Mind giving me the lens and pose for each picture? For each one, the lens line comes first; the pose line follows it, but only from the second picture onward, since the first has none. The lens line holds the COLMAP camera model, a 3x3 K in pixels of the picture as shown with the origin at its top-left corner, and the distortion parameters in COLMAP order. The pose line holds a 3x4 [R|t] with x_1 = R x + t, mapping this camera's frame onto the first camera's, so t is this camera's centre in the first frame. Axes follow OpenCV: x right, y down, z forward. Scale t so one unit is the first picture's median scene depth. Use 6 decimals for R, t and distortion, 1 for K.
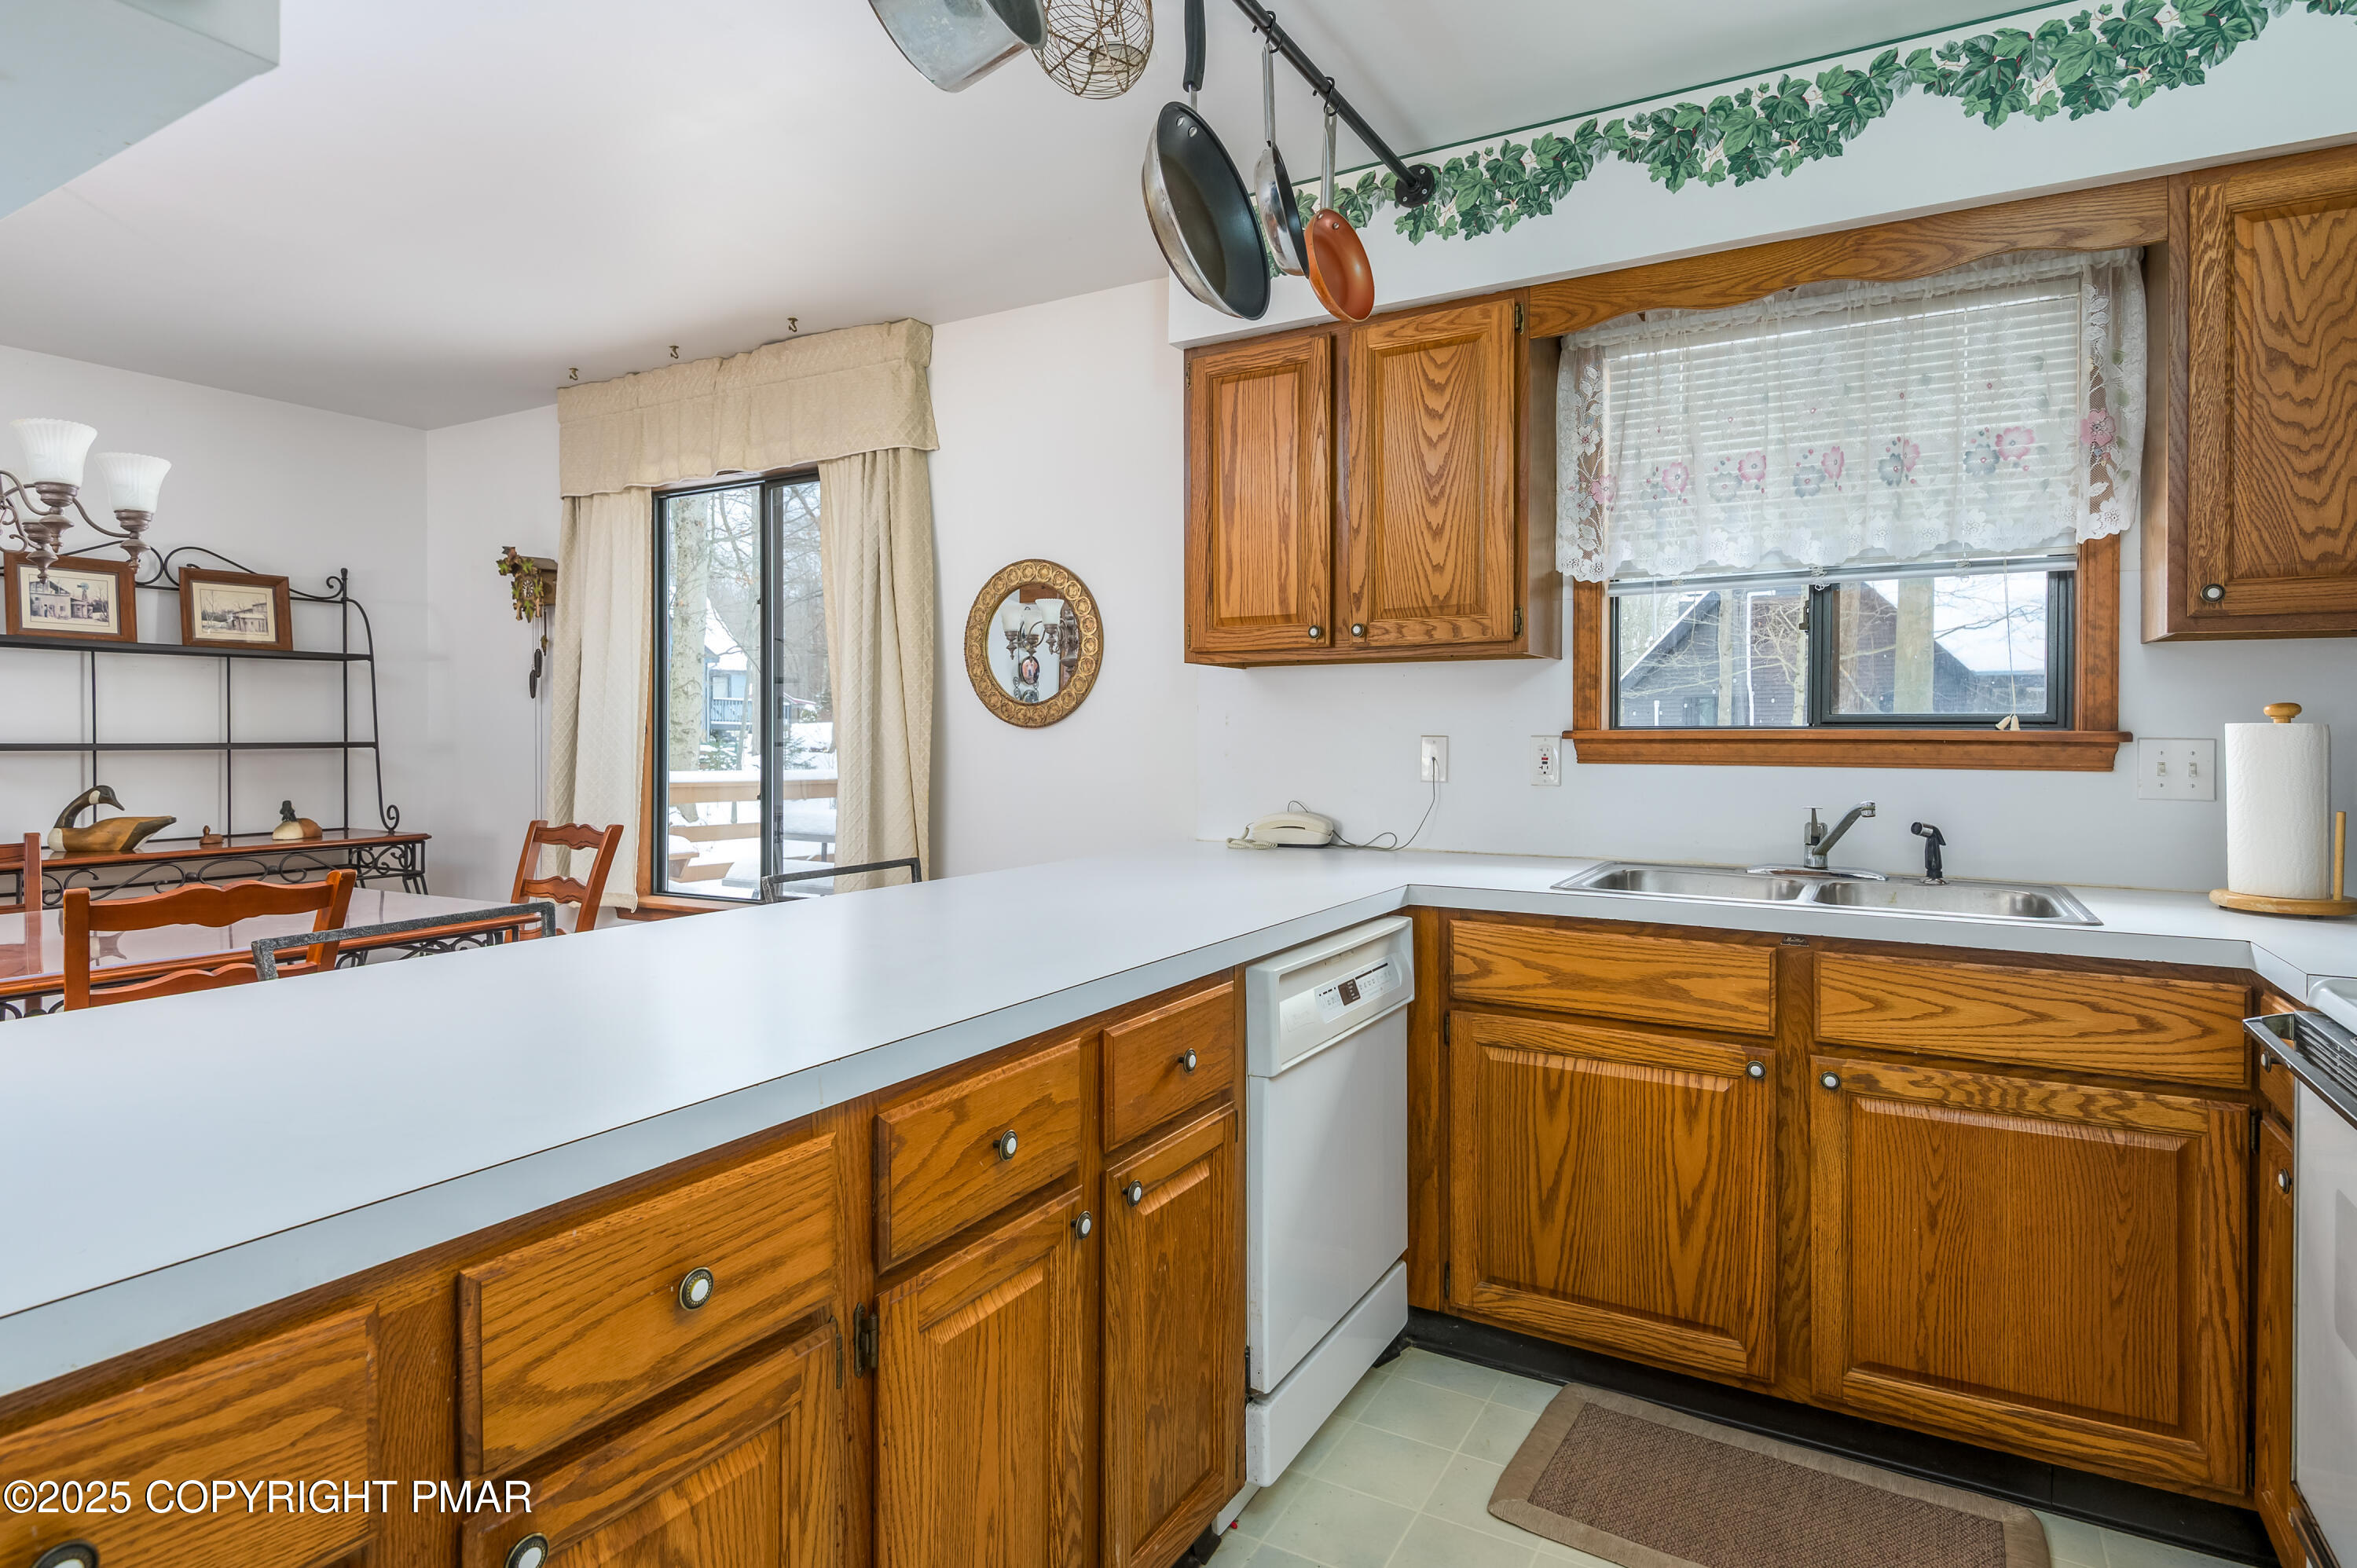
lens RADIAL K [[1272.8, 0, 1210.4], [0, 1272.8, 729.5], [0, 0, 1]] dist [-0.000023, -0.000775]
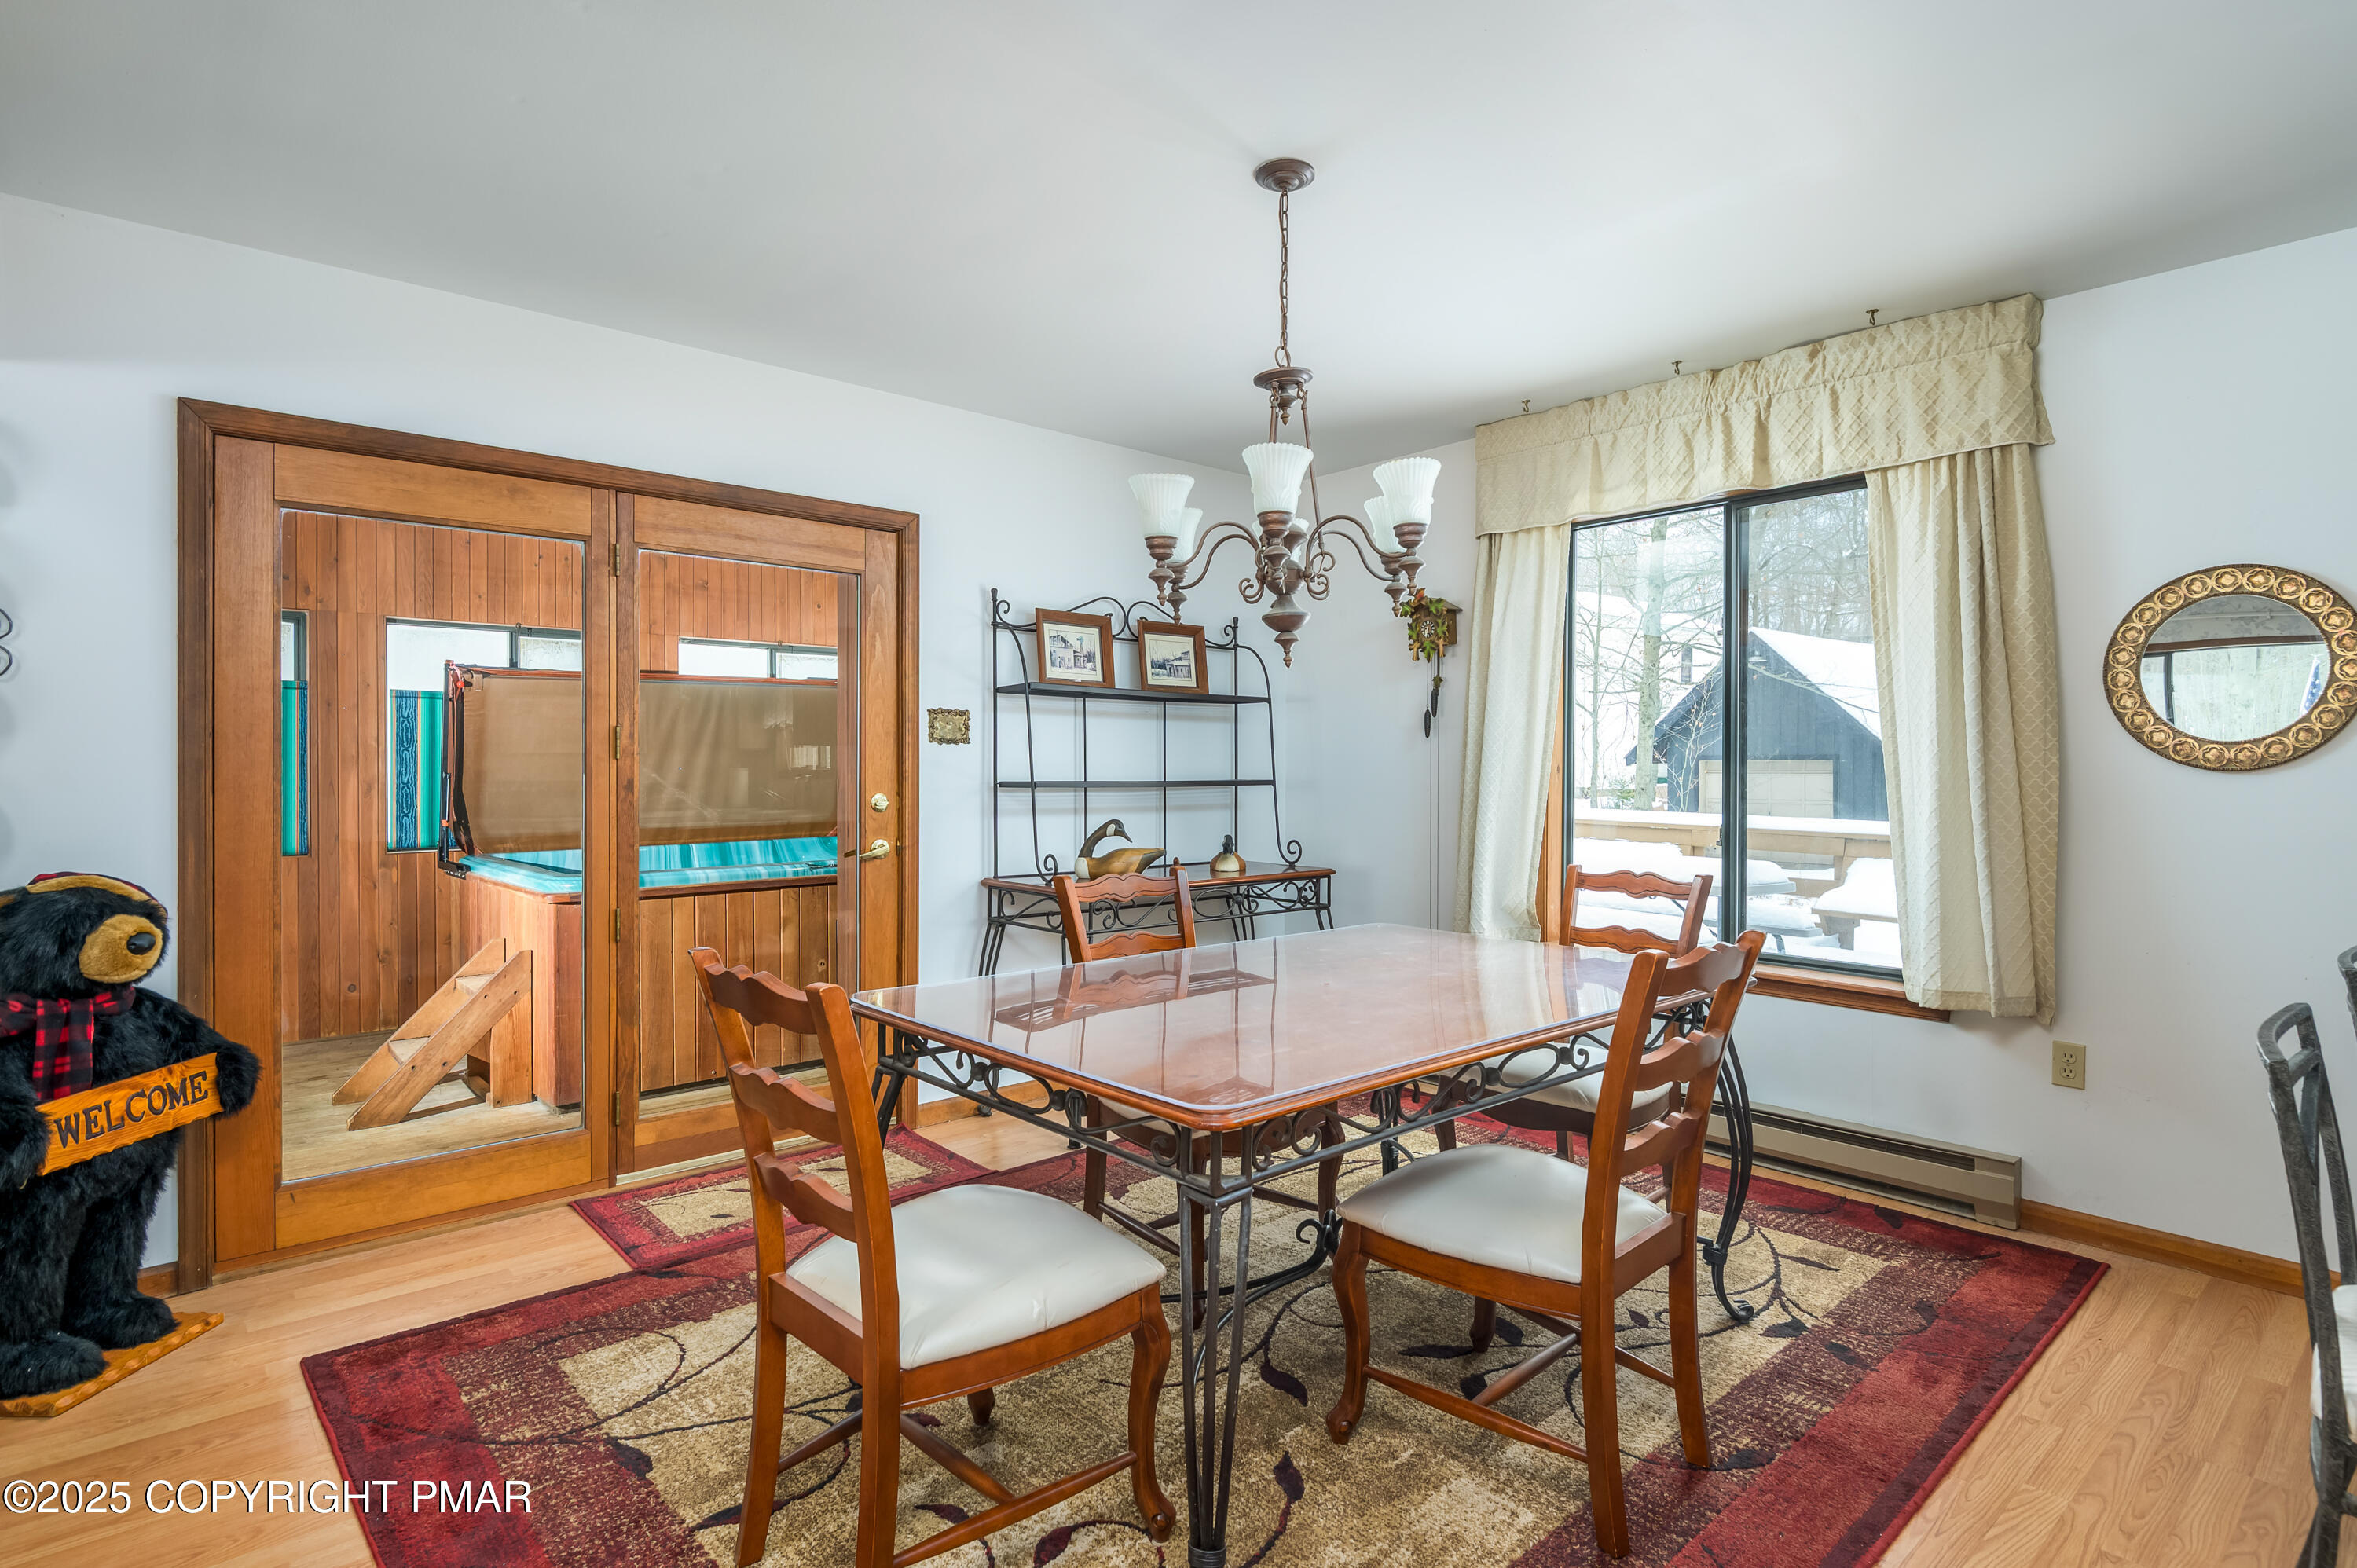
lens RADIAL K [[1207.9, 0, 1179.6], [0, 1207.9, 774.3], [0, 0, 1]] dist [0.013577, 0.000374]
pose [[0.944096, 0.005001, -0.329634, -0.435369], [-0.002238, 0.999959, 0.008761, -0.004043], [0.329664, -0.007533, 0.944068, 0.030553]]
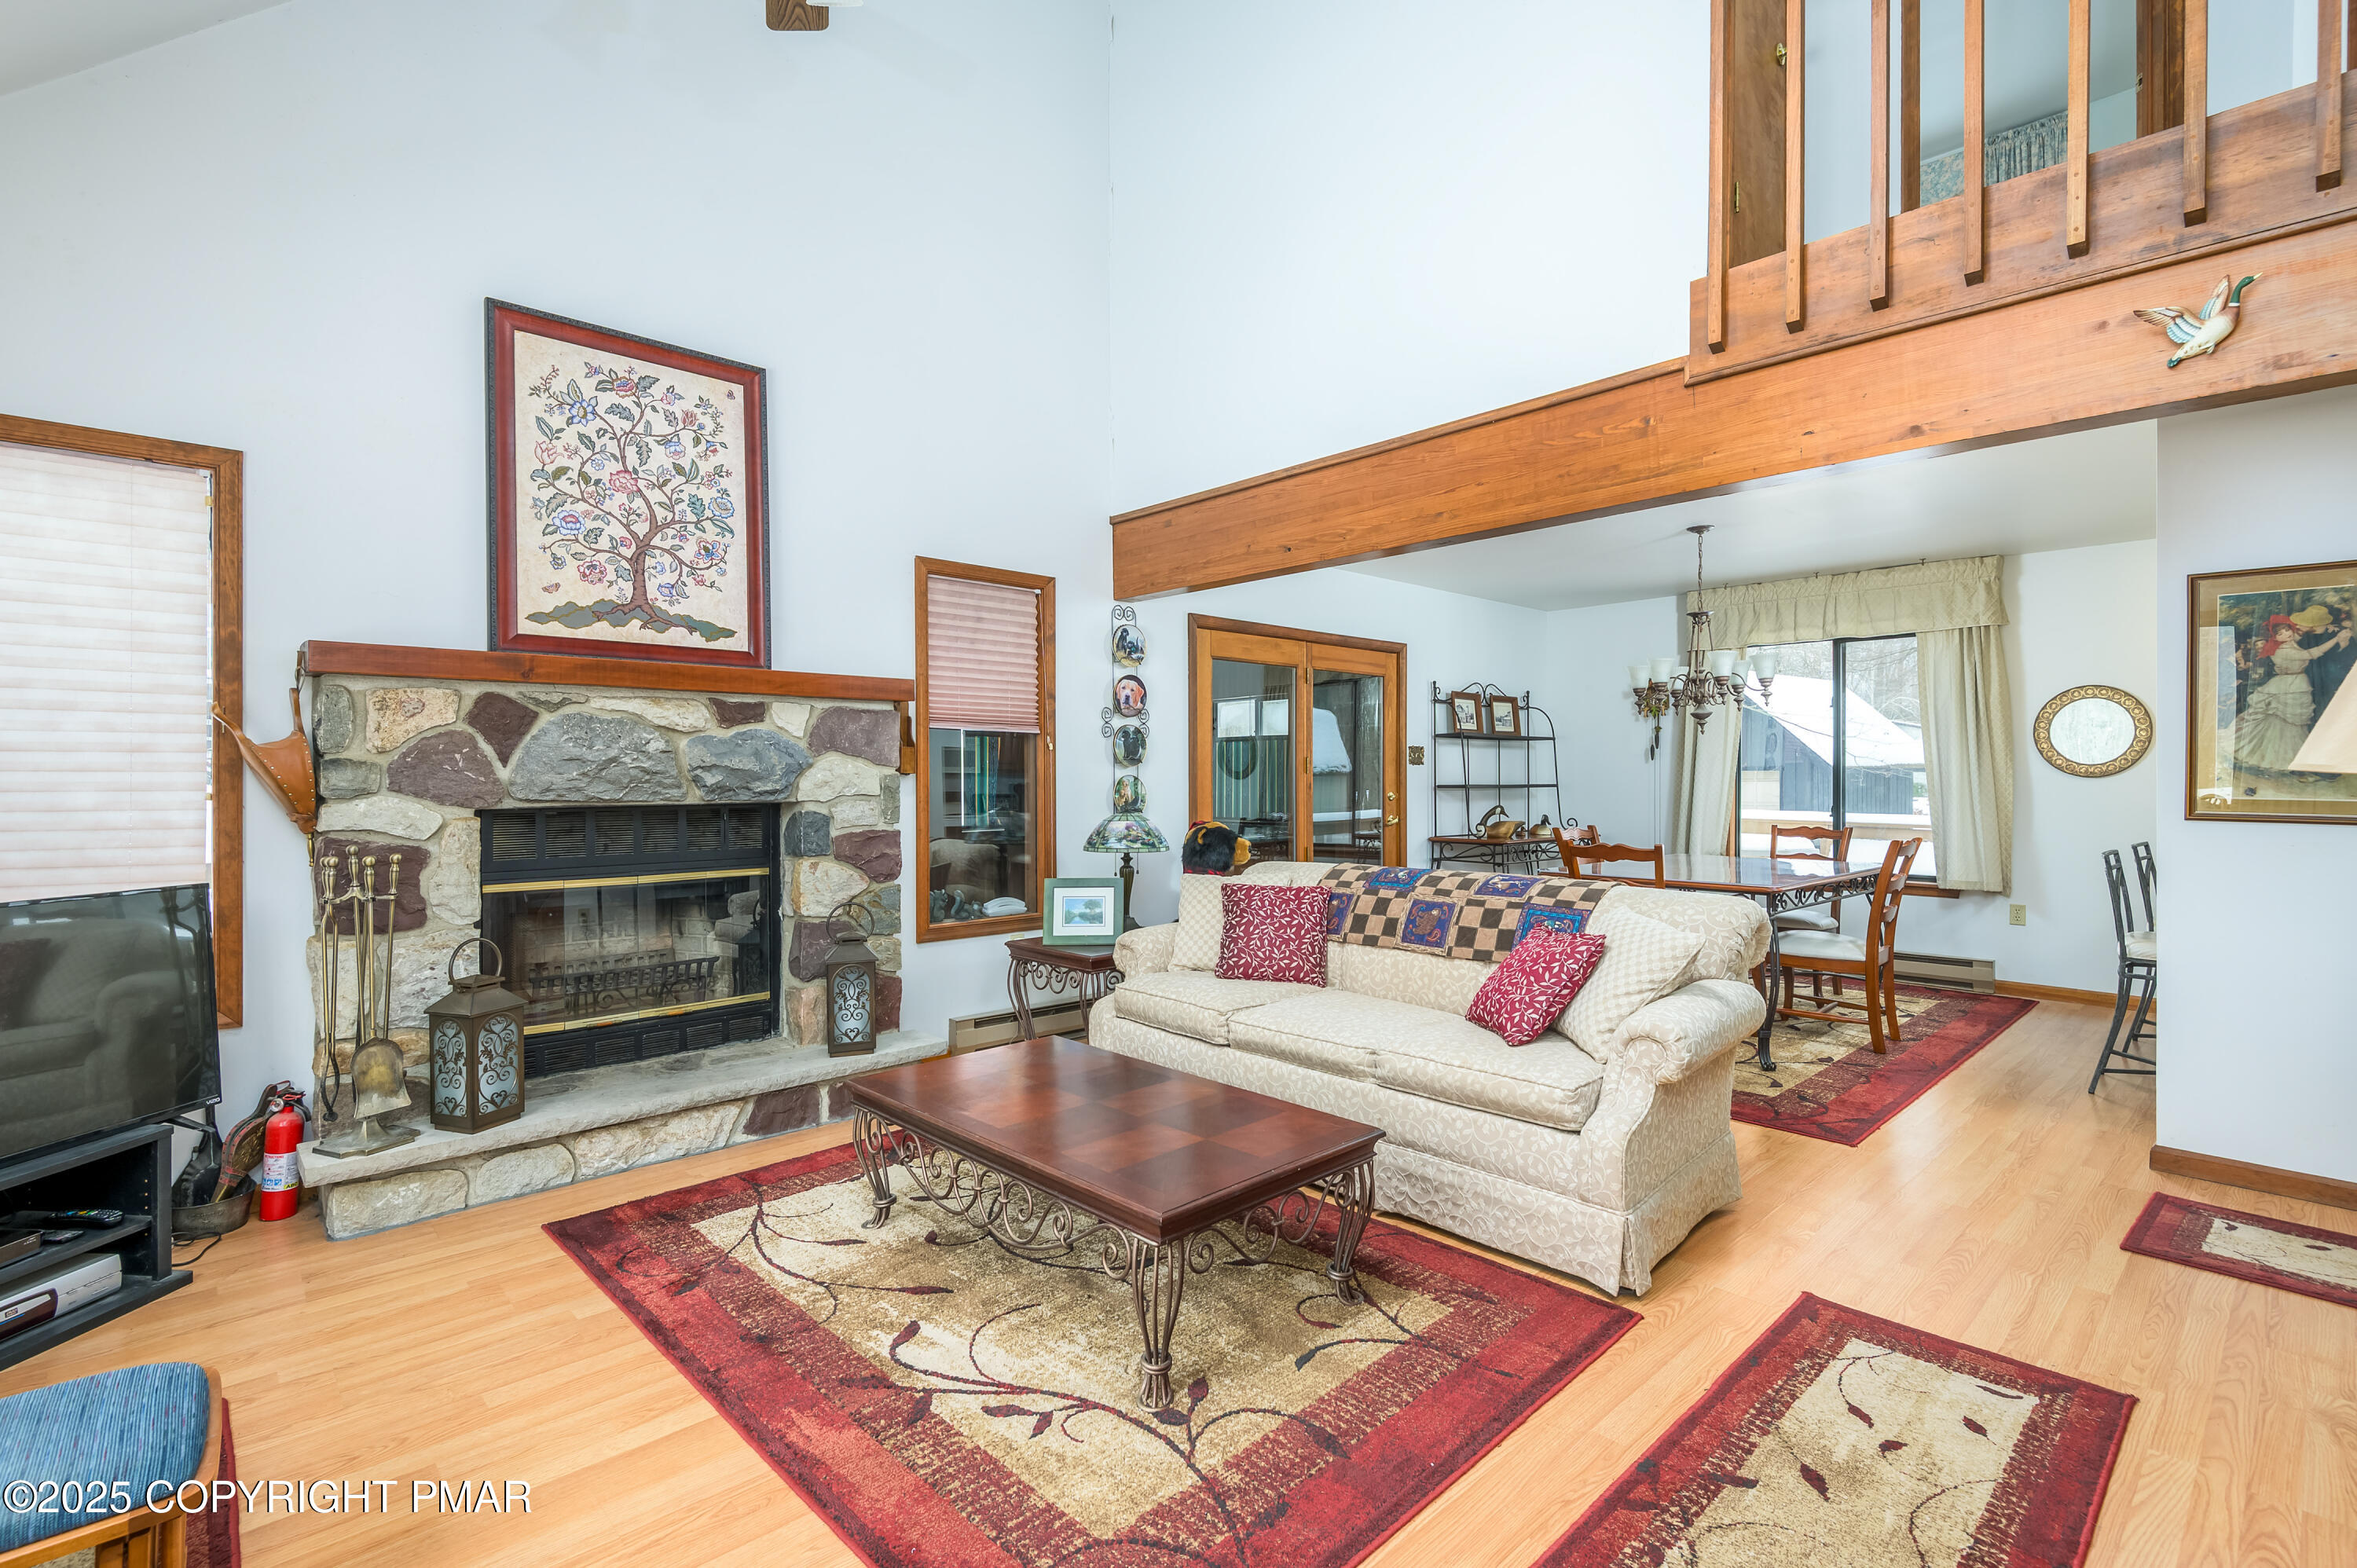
lens RADIAL K [[1077.6, 0, 1174.2], [0, 1077.6, 783.2], [0, 0, 1]] dist [0.002339, 0.000024]
pose [[0.951386, 0.002296, -0.307992, -0.766277], [0.000464, 0.999960, 0.008890, -0.006484], [0.308000, -0.008601, 0.951347, -0.735819]]
